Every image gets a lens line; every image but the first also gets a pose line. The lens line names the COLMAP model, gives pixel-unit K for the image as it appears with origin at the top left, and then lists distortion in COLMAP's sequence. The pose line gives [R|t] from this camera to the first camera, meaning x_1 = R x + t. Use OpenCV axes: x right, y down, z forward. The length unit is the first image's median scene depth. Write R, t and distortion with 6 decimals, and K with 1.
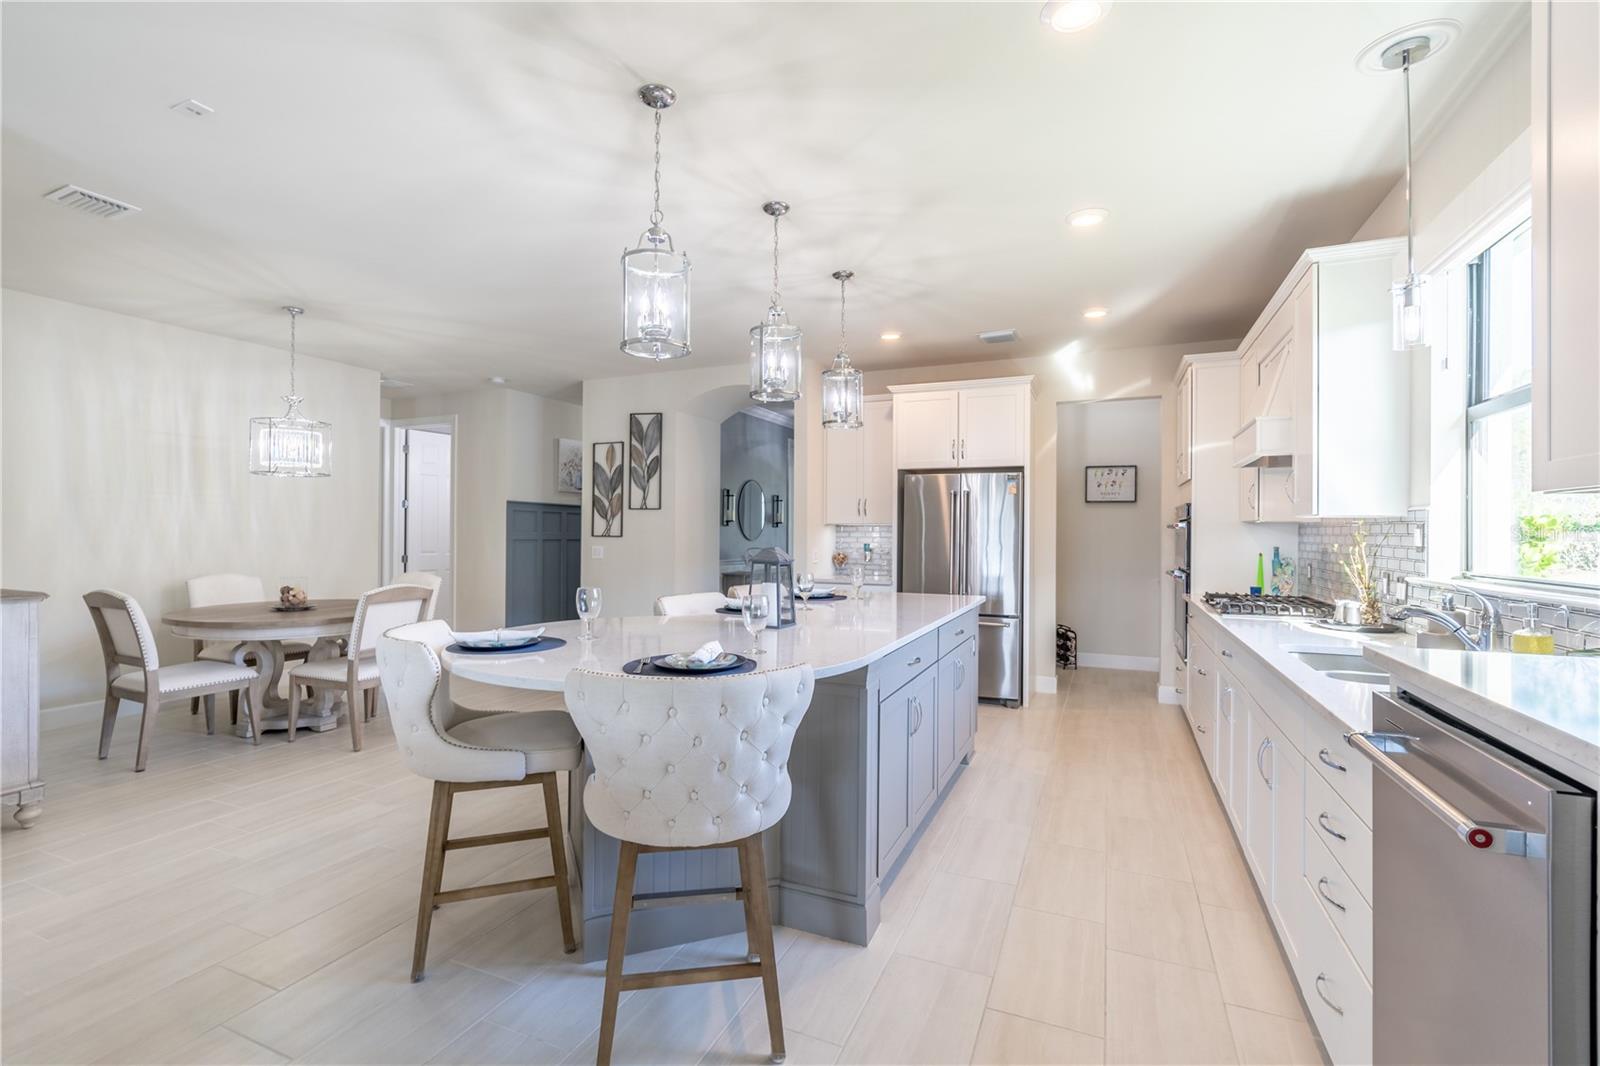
lens RADIAL K [[718.1, 0, 791.5], [0, 718.1, 530.1], [0, 0, 1]] dist [-0.012027, 0.000052]
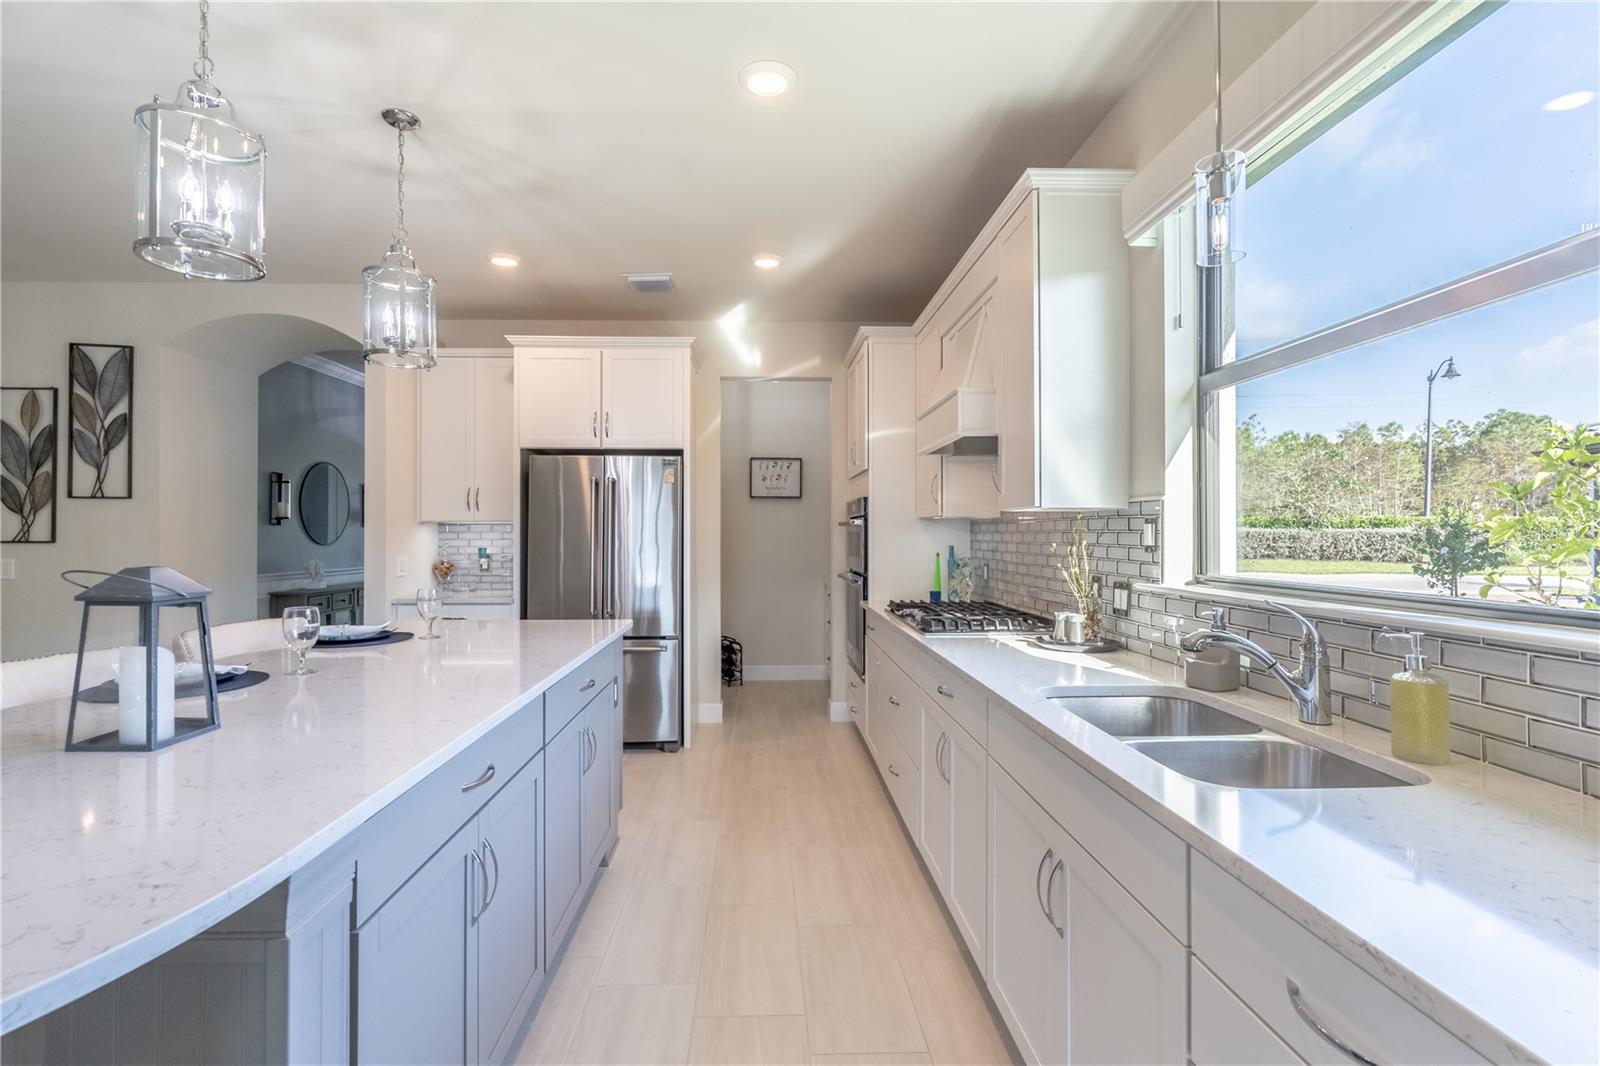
lens RADIAL K [[718.1, 0, 791.5], [0, 718.1, 530.1], [0, 0, 1]] dist [-0.012027, 0.000052]
pose [[0.896373, -0.005400, 0.443268, 0.074787], [0.005276, 0.999985, 0.001512, 0.001033], [-0.443269, 0.000984, 0.896388, 0.222277]]
